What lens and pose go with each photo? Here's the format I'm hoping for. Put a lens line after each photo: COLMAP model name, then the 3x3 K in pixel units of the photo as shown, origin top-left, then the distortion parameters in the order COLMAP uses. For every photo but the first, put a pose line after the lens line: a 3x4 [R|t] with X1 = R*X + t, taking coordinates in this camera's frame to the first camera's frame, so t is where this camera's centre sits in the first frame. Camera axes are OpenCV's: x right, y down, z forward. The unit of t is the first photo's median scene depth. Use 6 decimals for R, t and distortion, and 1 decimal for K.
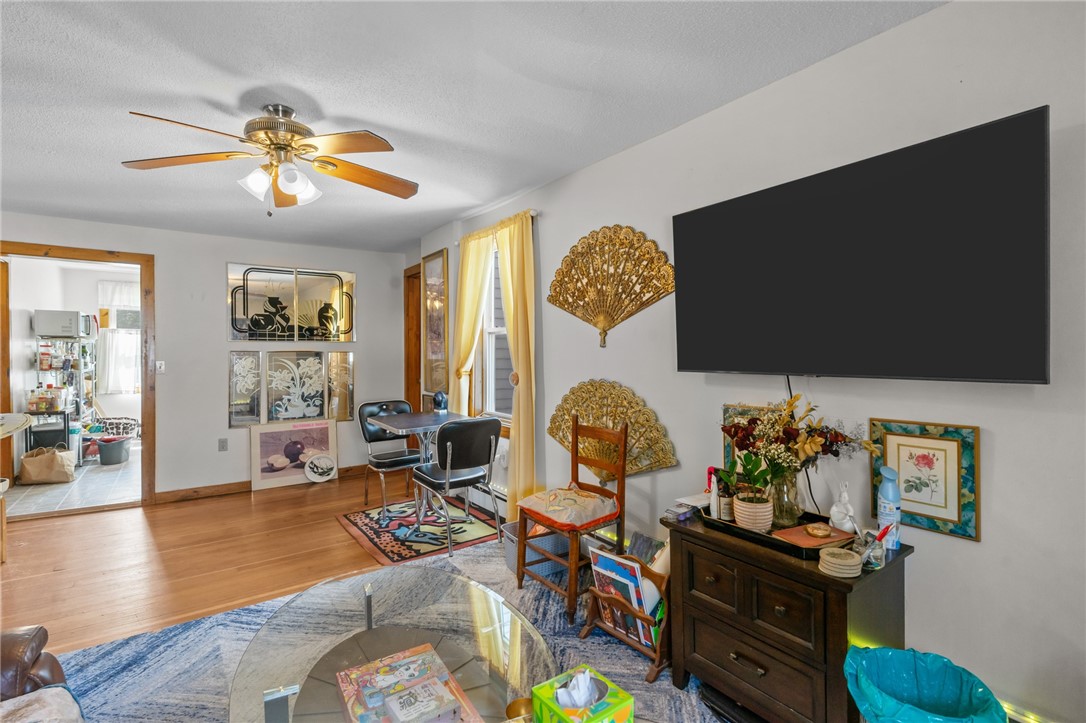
lens RADIAL K [[508.2, 0, 533.2], [0, 508.2, 361.4], [0, 0, 1]] dist [-0.001373, -0.000386]
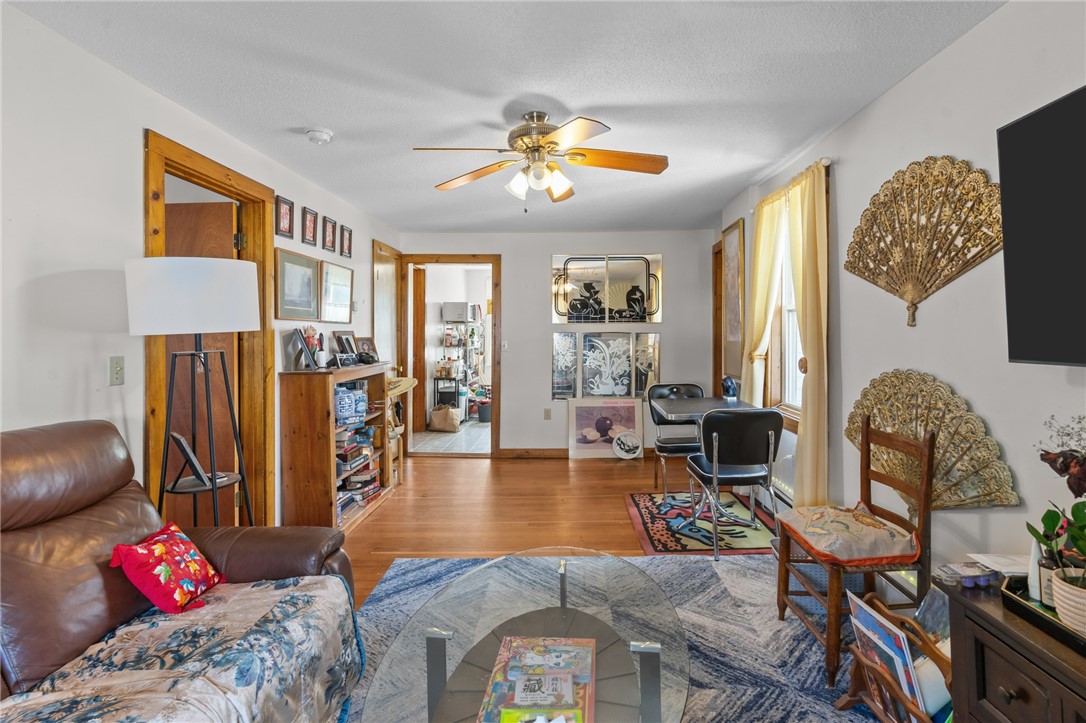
lens RADIAL K [[525.9, 0, 555.6], [0, 525.9, 333.3], [0, 0, 1]] dist [0.000525, 0.000203]
pose [[0.808147, -0.001021, -0.588981, 0.138327], [-0.009468, 0.999847, -0.014724, -0.001230], [0.588905, 0.017476, 0.808013, 0.065818]]
